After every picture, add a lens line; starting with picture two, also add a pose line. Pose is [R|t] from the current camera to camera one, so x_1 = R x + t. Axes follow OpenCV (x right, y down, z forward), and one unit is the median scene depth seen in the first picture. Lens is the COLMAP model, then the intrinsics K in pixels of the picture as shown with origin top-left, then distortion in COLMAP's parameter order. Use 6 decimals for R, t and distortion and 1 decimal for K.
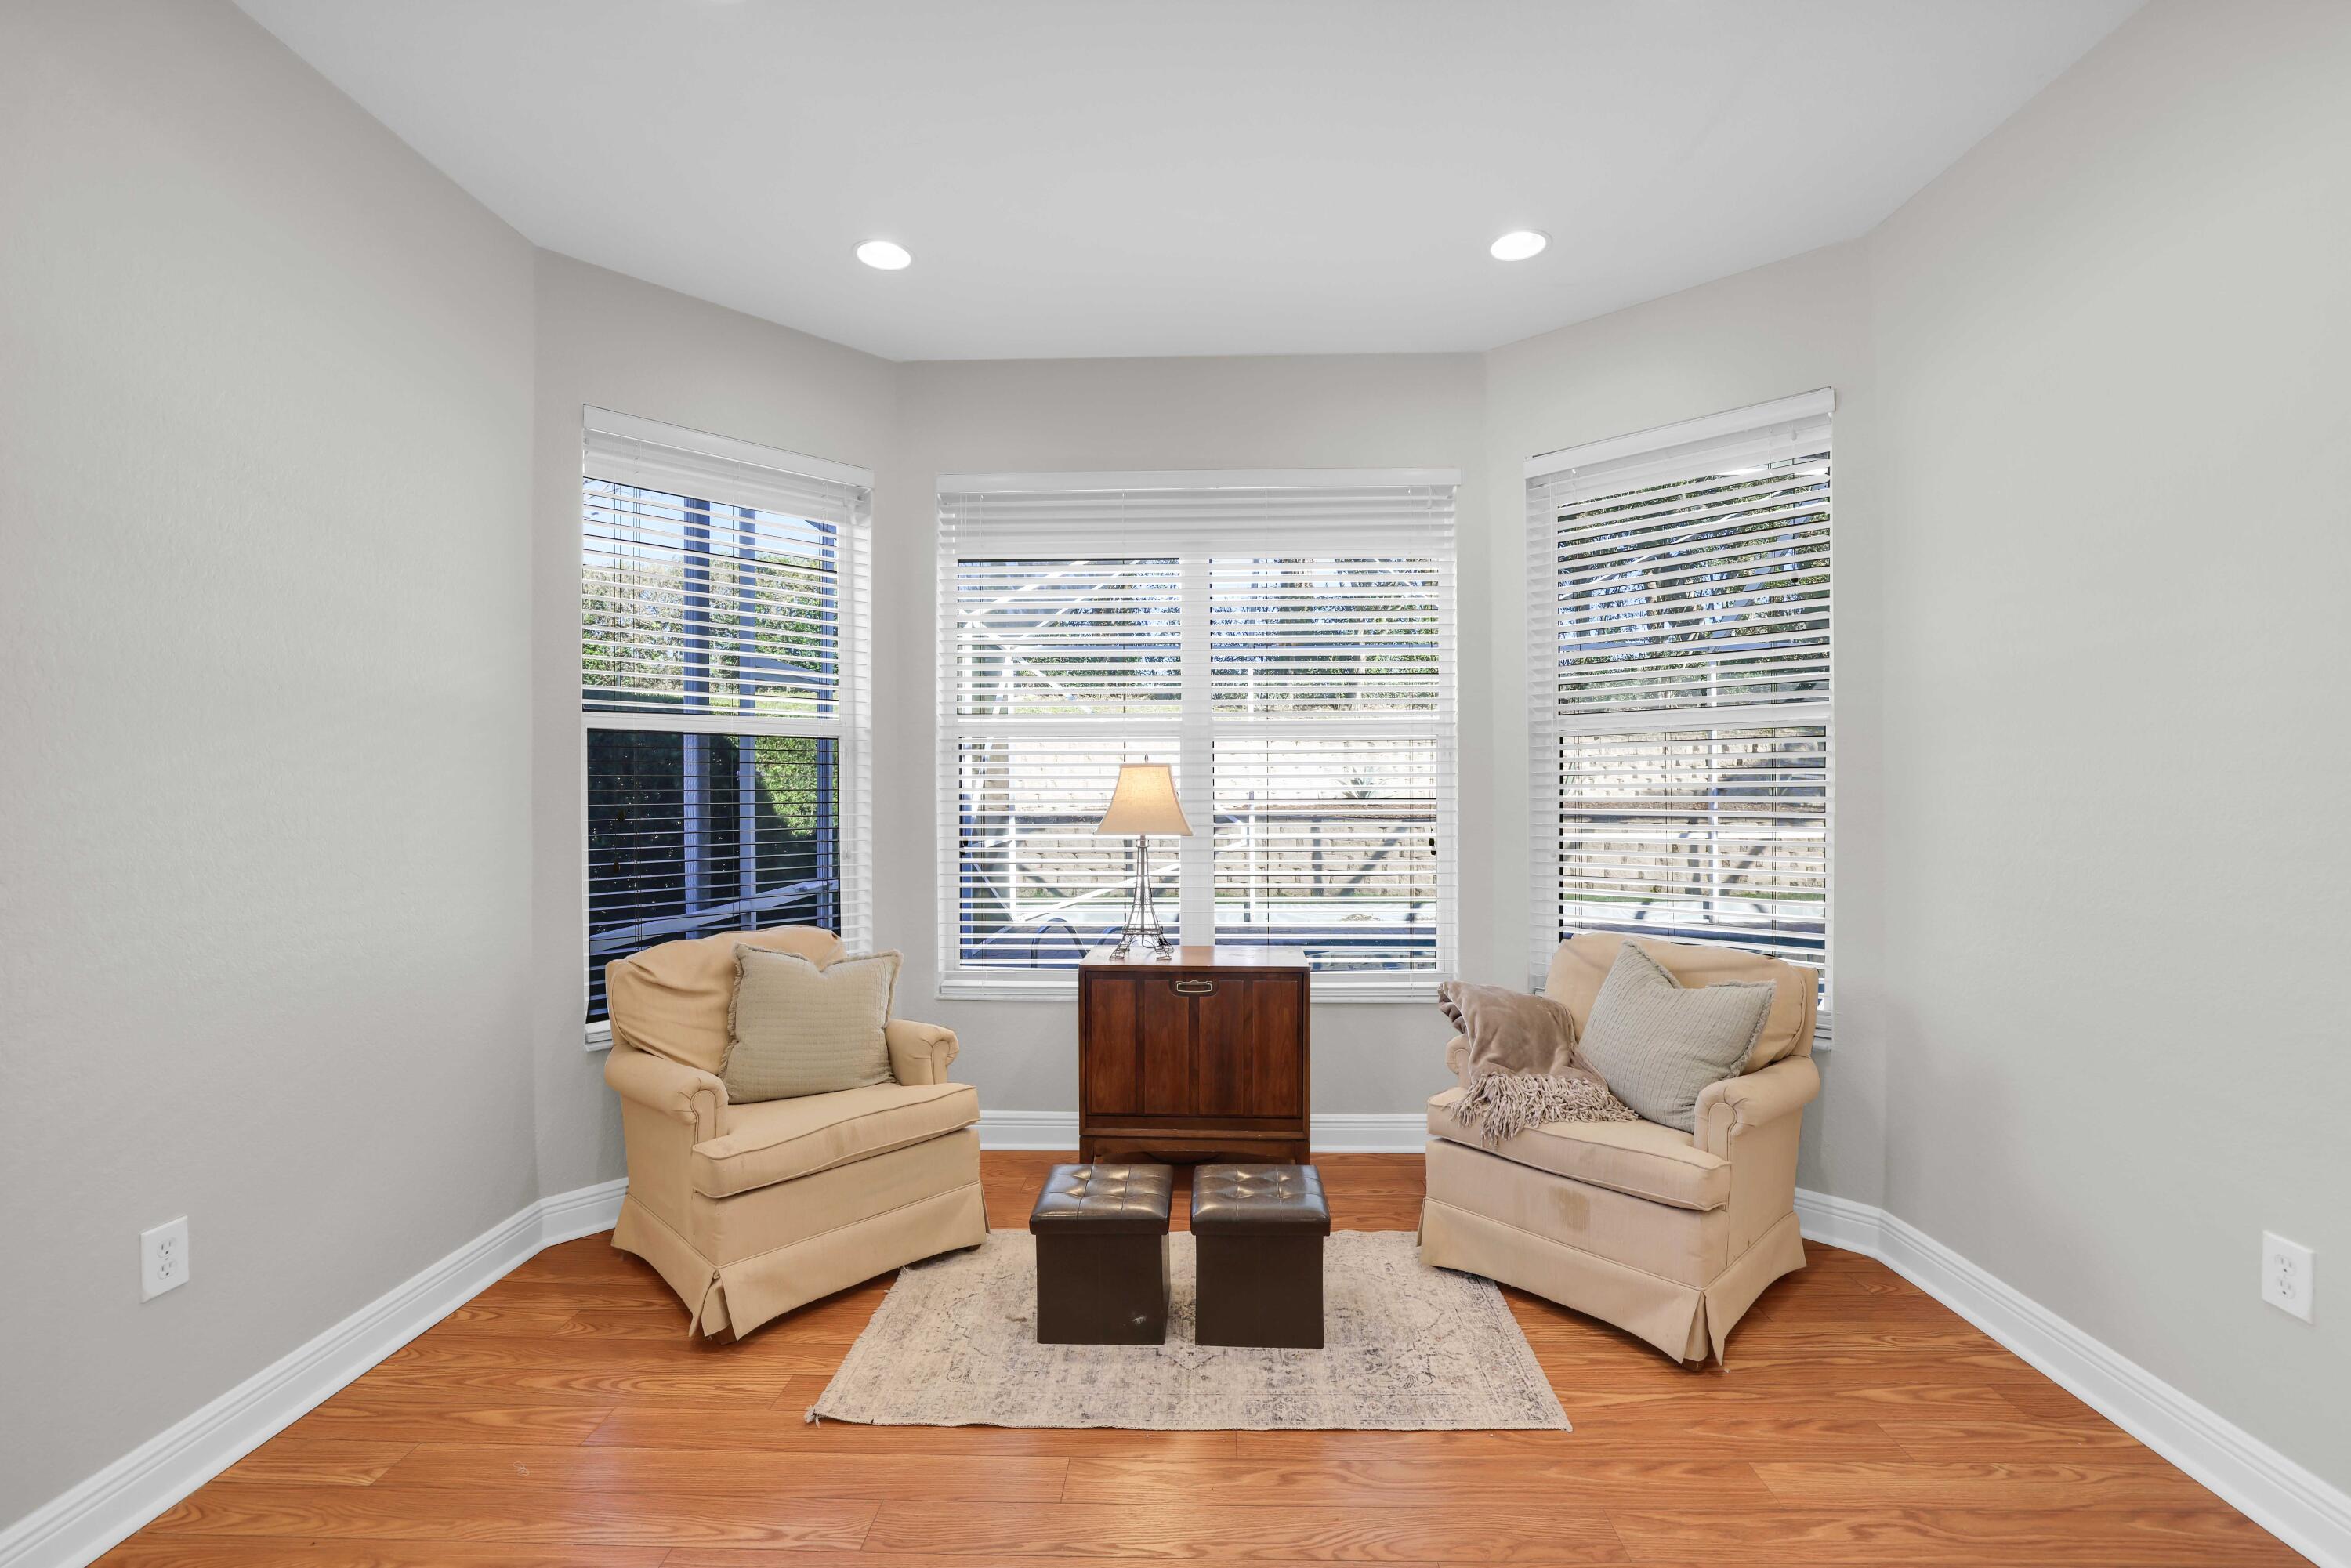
lens RADIAL K [[1028.3, 0, 1185.0], [0, 1028.3, 789.3], [0, 0, 1]] dist [-0.060561, 0.021266]
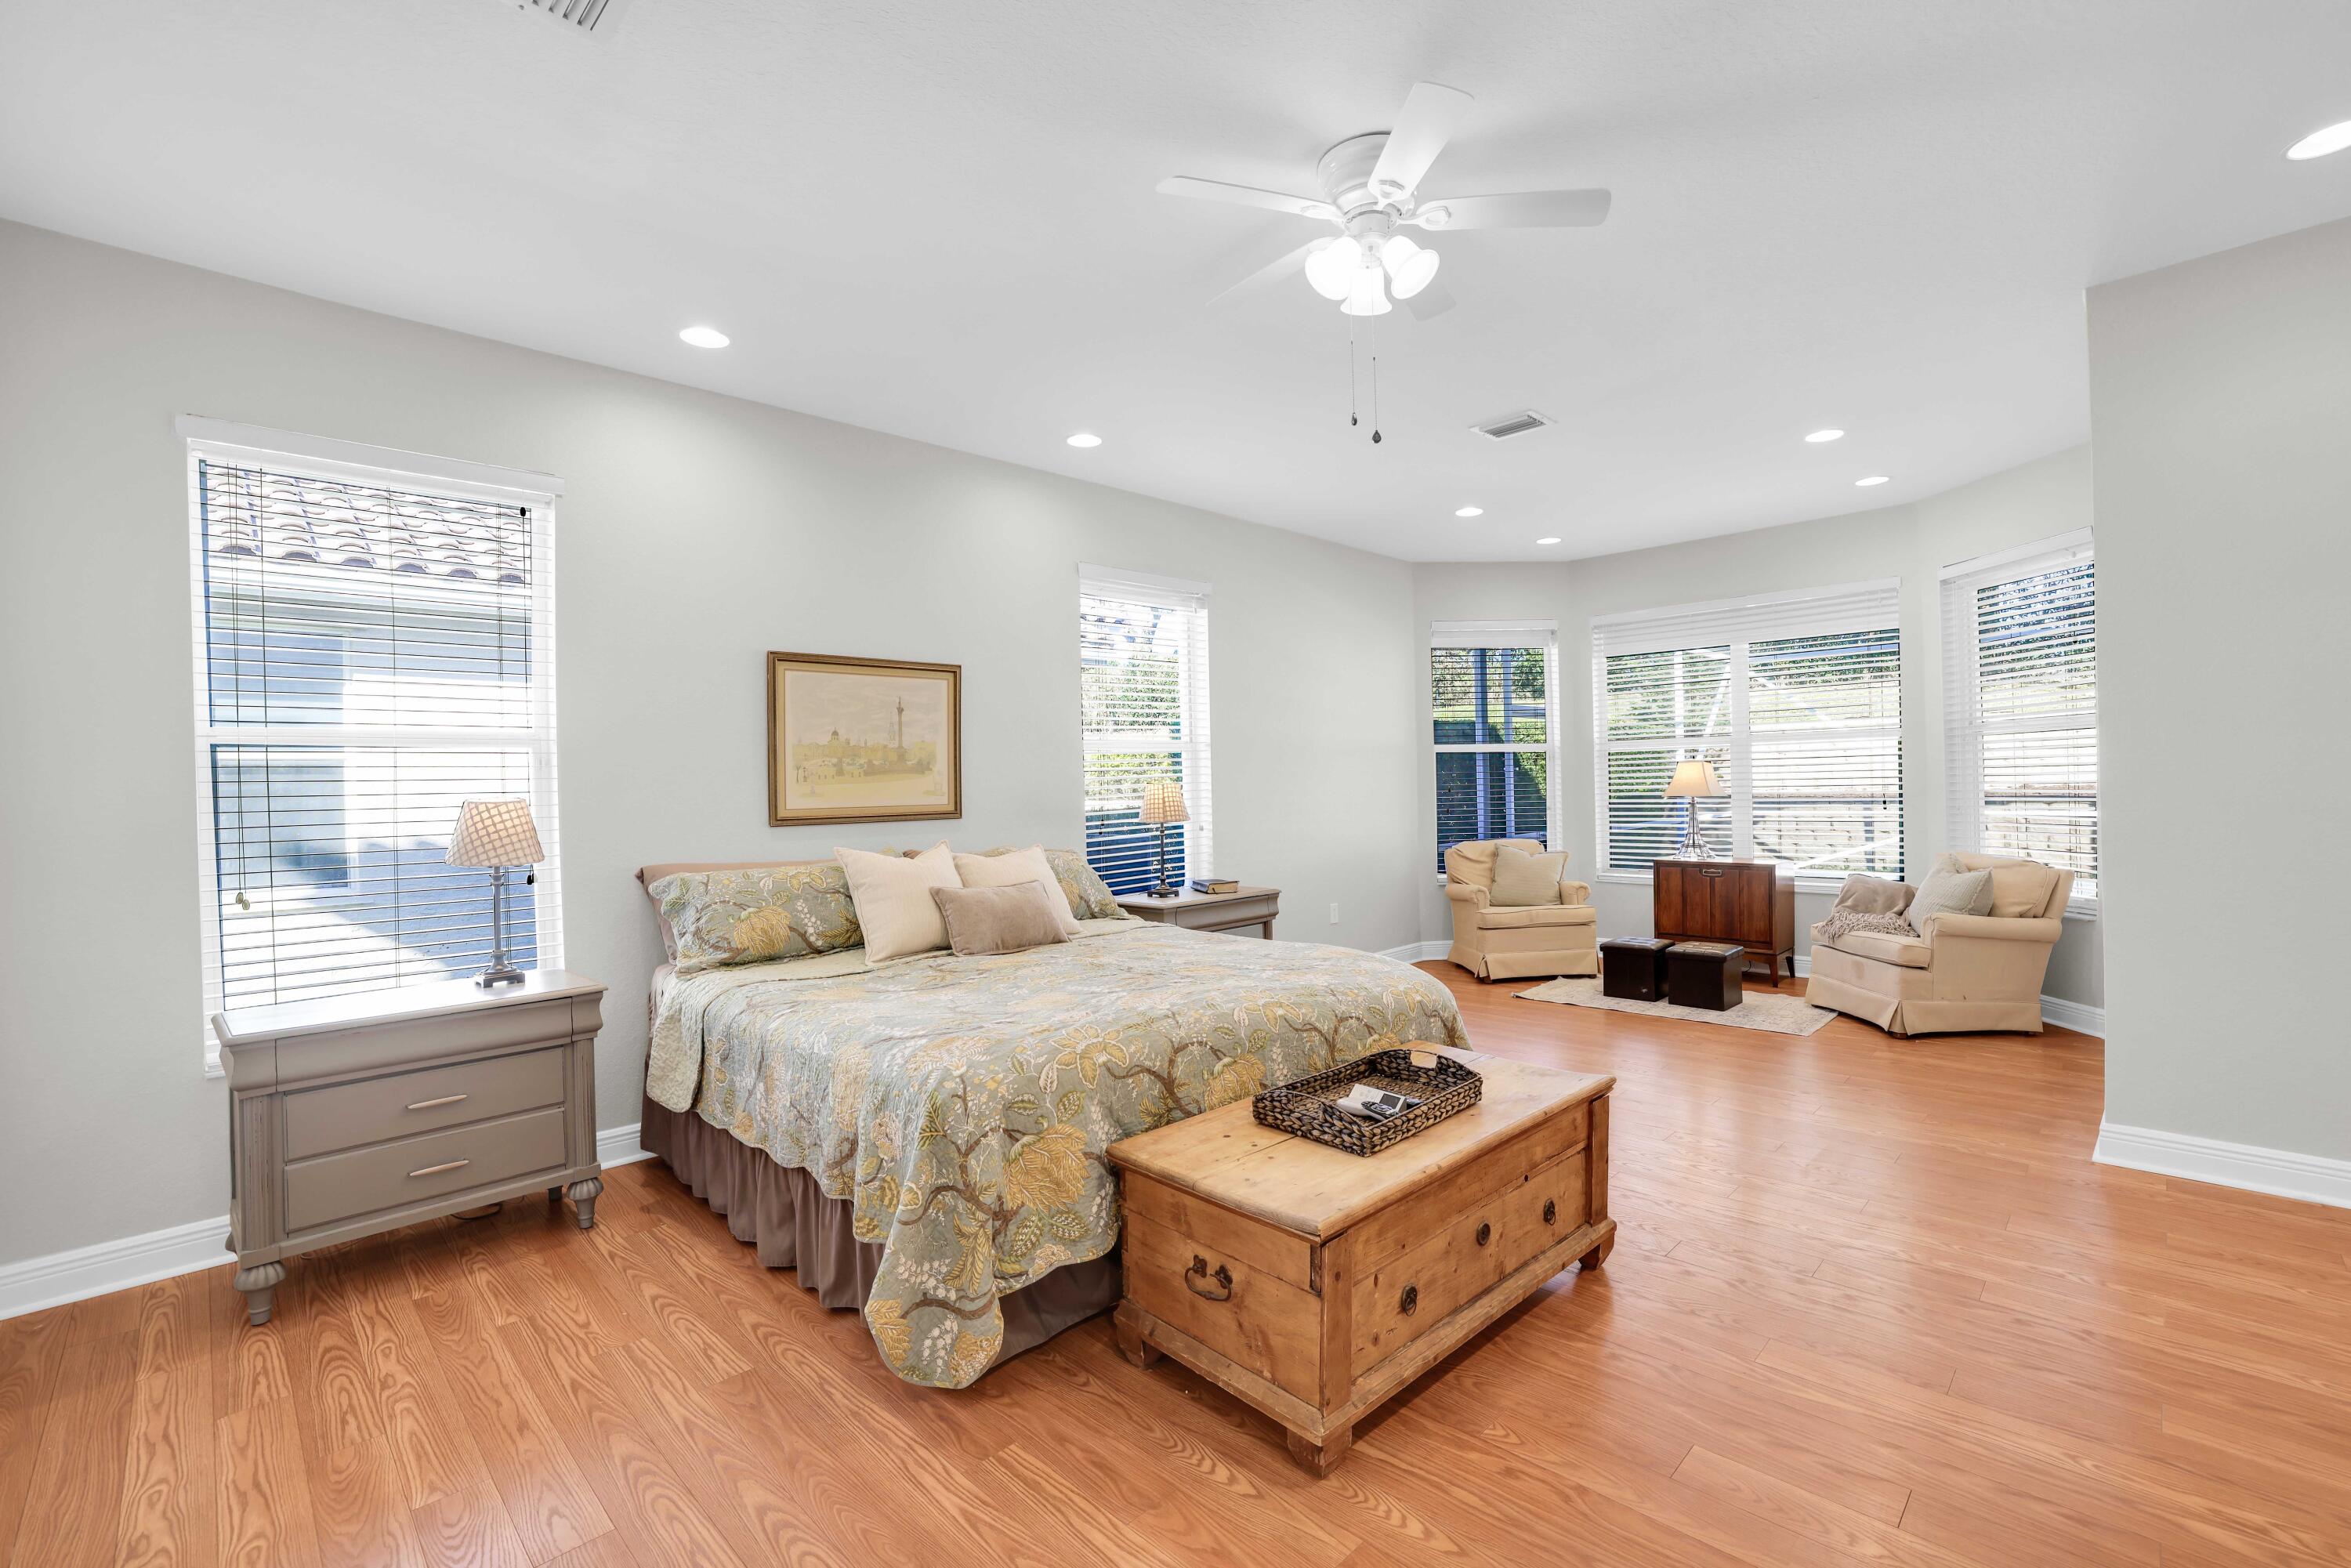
lens RADIAL K [[1028.3, 0, 1185.0], [0, 1028.3, 789.3], [0, 0, 1]] dist [-0.060561, 0.021266]
pose [[0.731025, -0.012136, -0.682243, 0.651259], [0.018540, 0.999826, 0.002080, 0.008126], [0.682099, -0.014169, 0.731123, -1.225092]]
